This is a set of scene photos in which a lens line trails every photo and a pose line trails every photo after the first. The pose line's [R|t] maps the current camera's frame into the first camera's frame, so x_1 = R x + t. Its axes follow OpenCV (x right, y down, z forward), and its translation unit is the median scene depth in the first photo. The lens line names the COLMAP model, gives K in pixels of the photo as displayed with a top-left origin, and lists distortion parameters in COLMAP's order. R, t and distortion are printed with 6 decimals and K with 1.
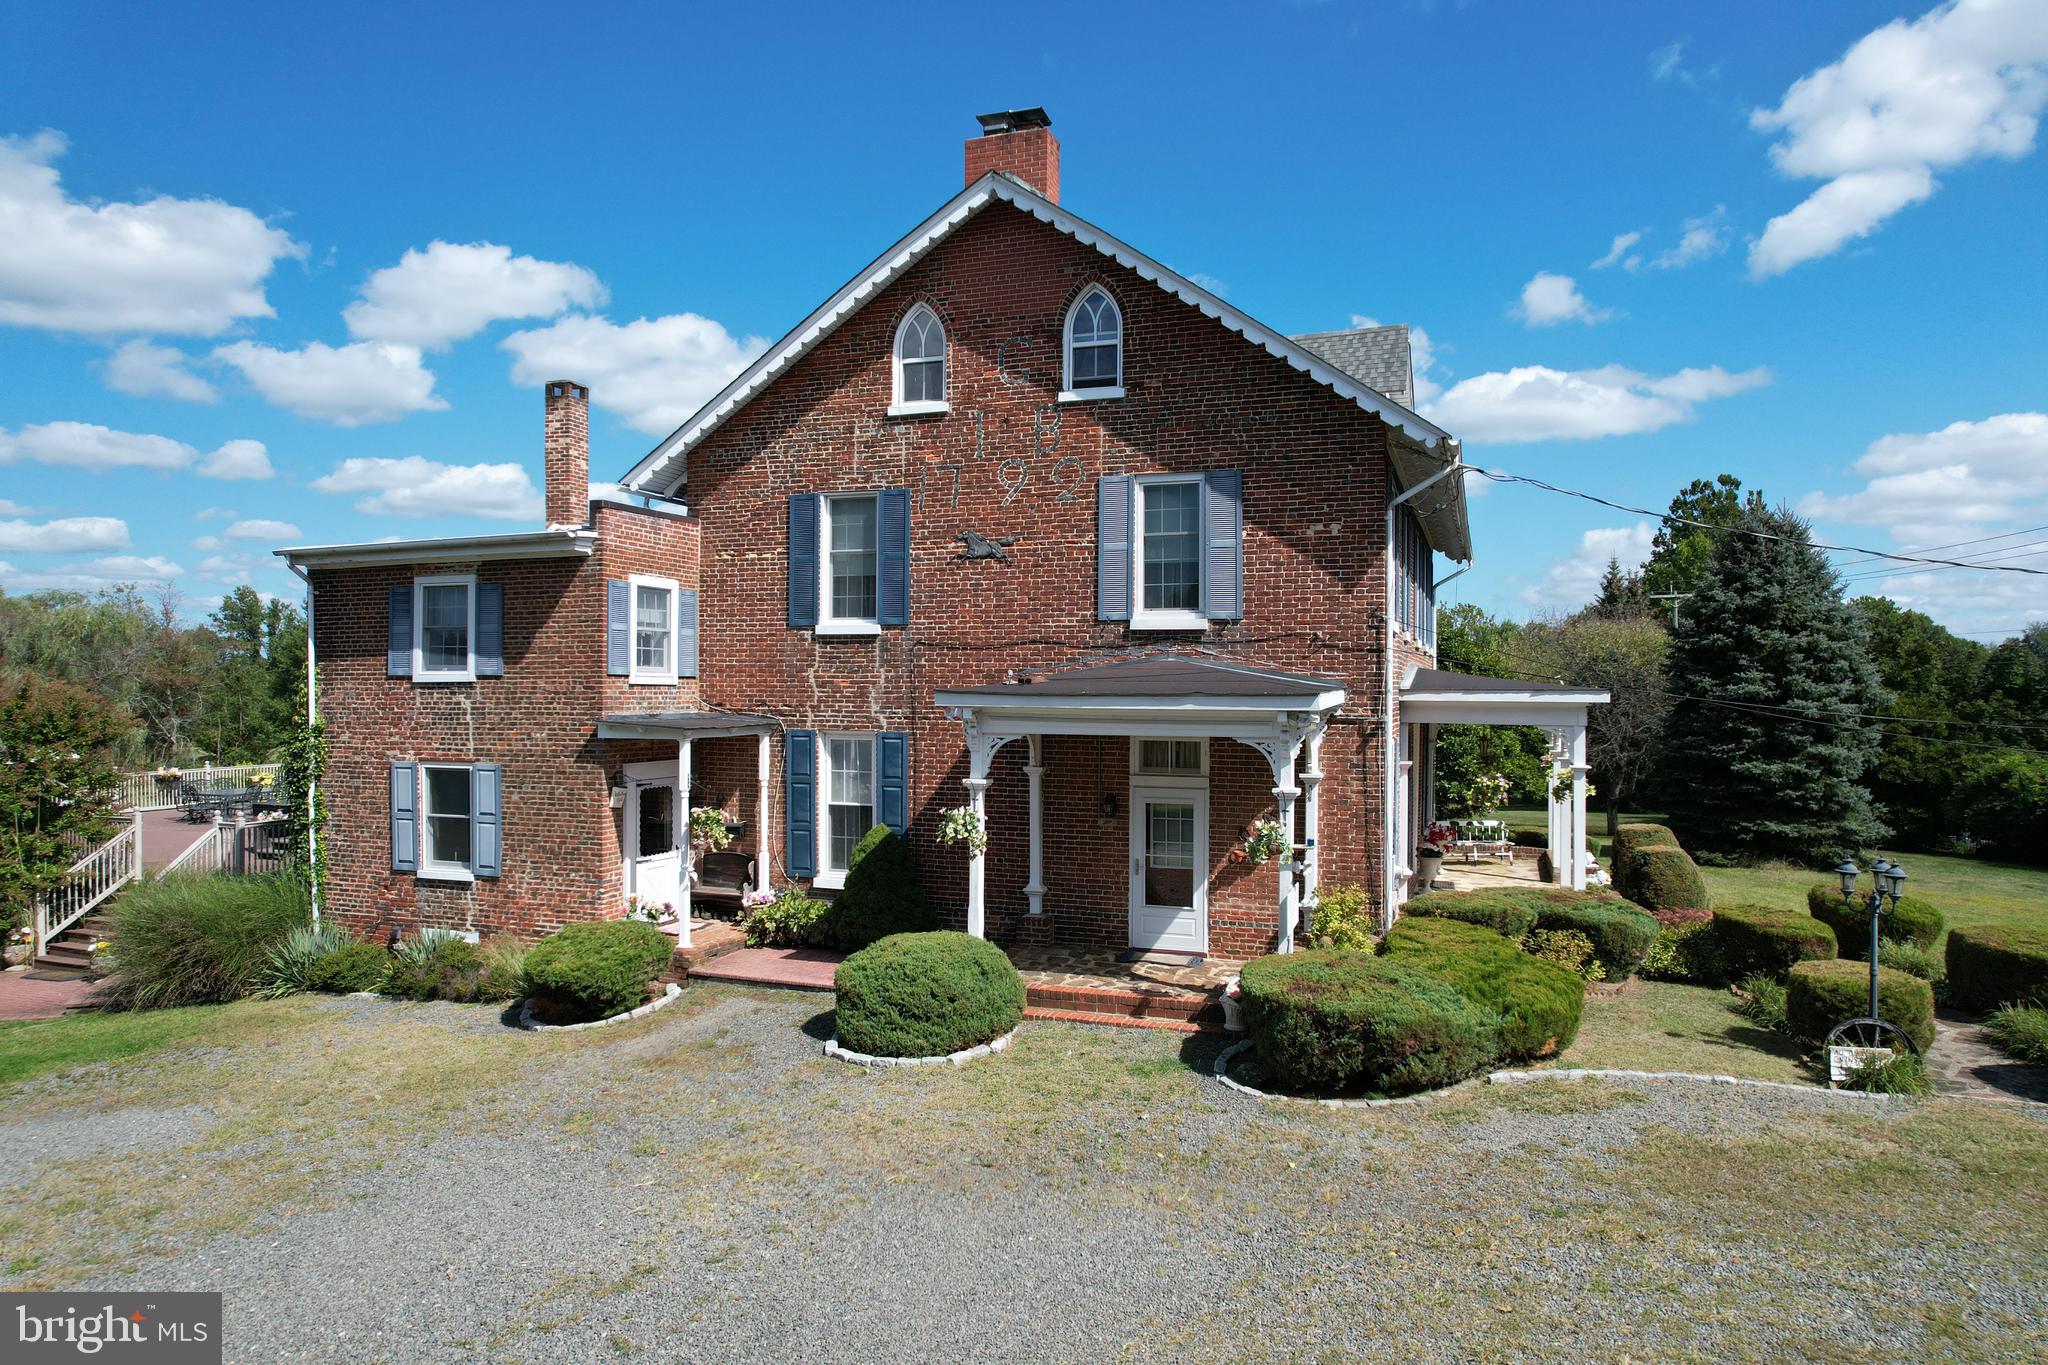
lens RADIAL K [[1305.8, 0, 1041.2], [0, 1305.8, 688.5], [0, 0, 1]] dist [-0.073211, 0.065746]
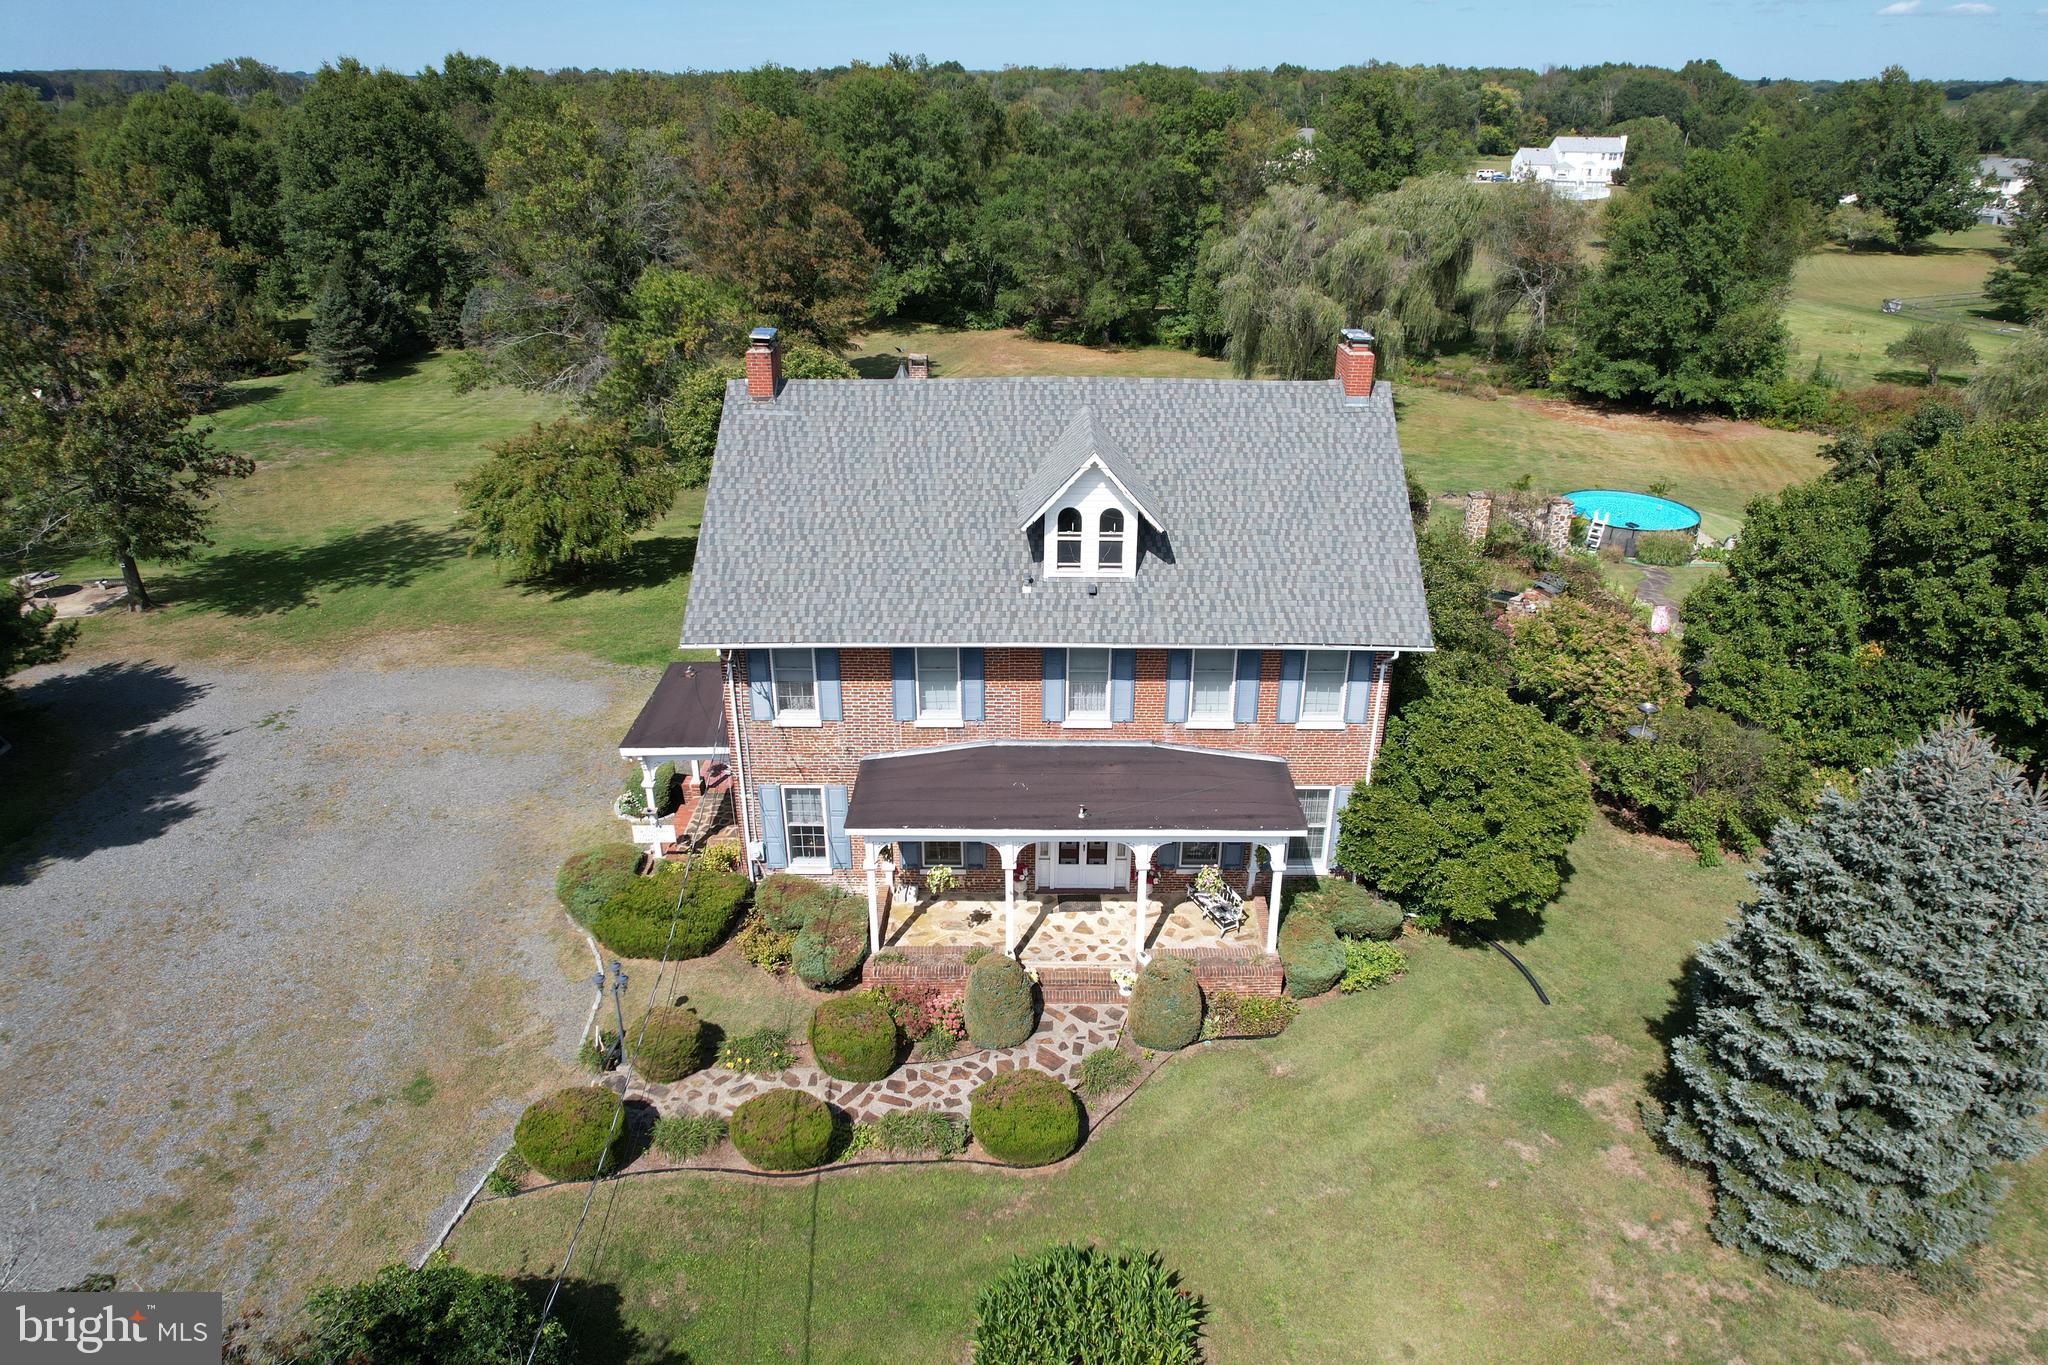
lens RADIAL K [[1305.8, 0, 1034.8], [0, 1305.8, 691.4], [0, 0, 1]] dist [-0.073211, 0.065746]
pose [[0.330463, 0.403845, -0.853056, 1.622457], [-0.002884, 0.904262, 0.426969, -0.722096], [0.943815, -0.138637, 0.299989, 0.776306]]
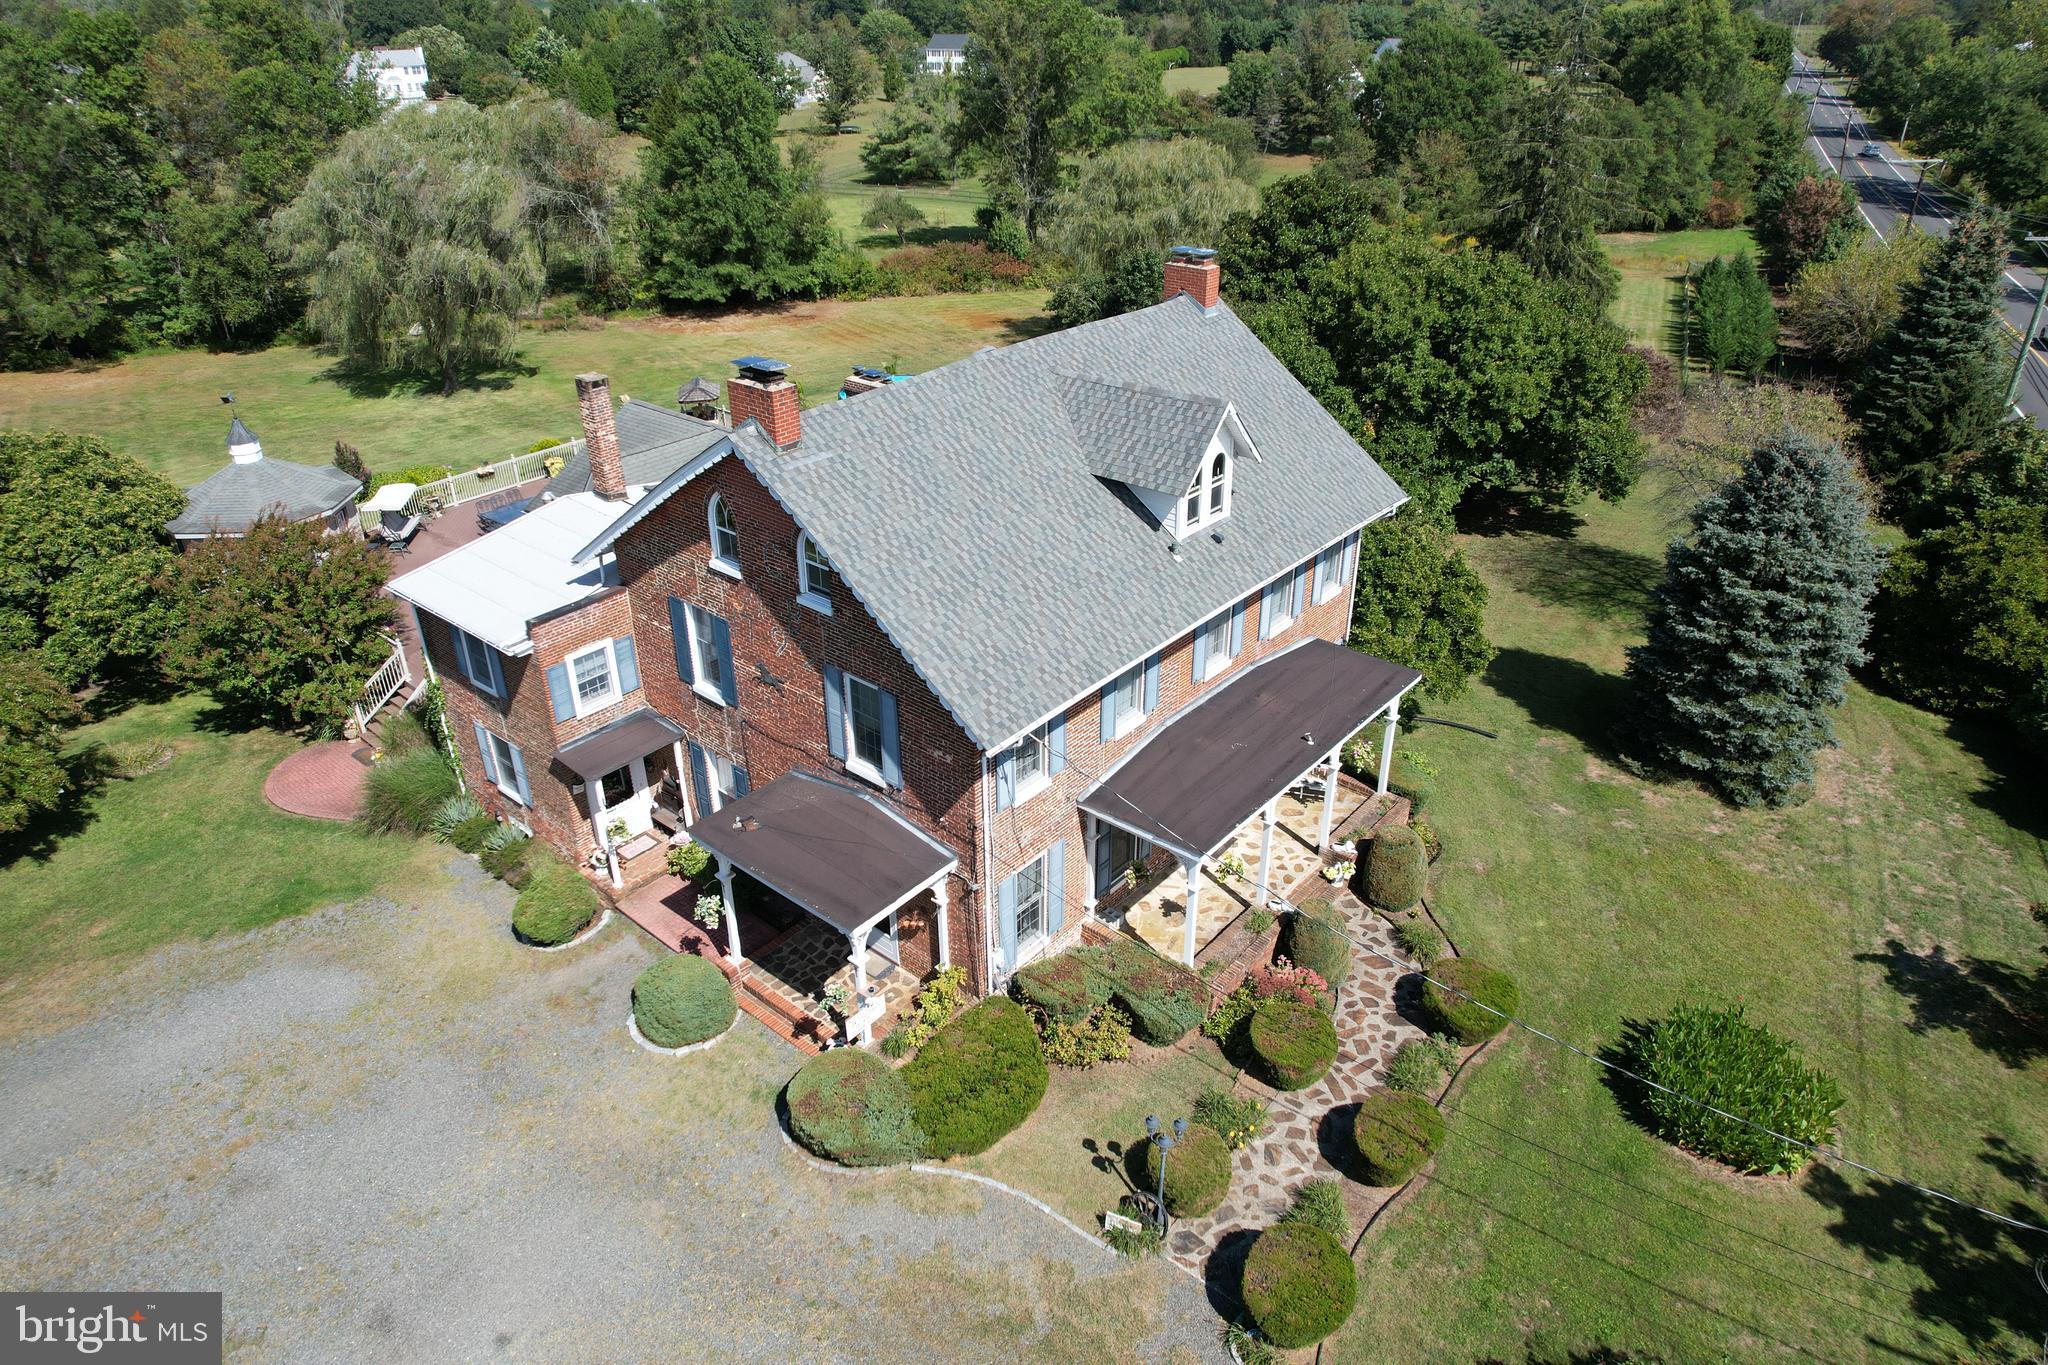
lens RADIAL K [[1305.8, 0, 1037.3], [0, 1305.8, 687.4], [0, 0, 1]] dist [-0.073211, 0.065746]
pose [[0.936411, 0.162310, -0.311111, 0.650992], [0.007110, 0.877637, 0.479273, -0.755218], [0.350833, -0.451008, 0.820675, -0.047300]]
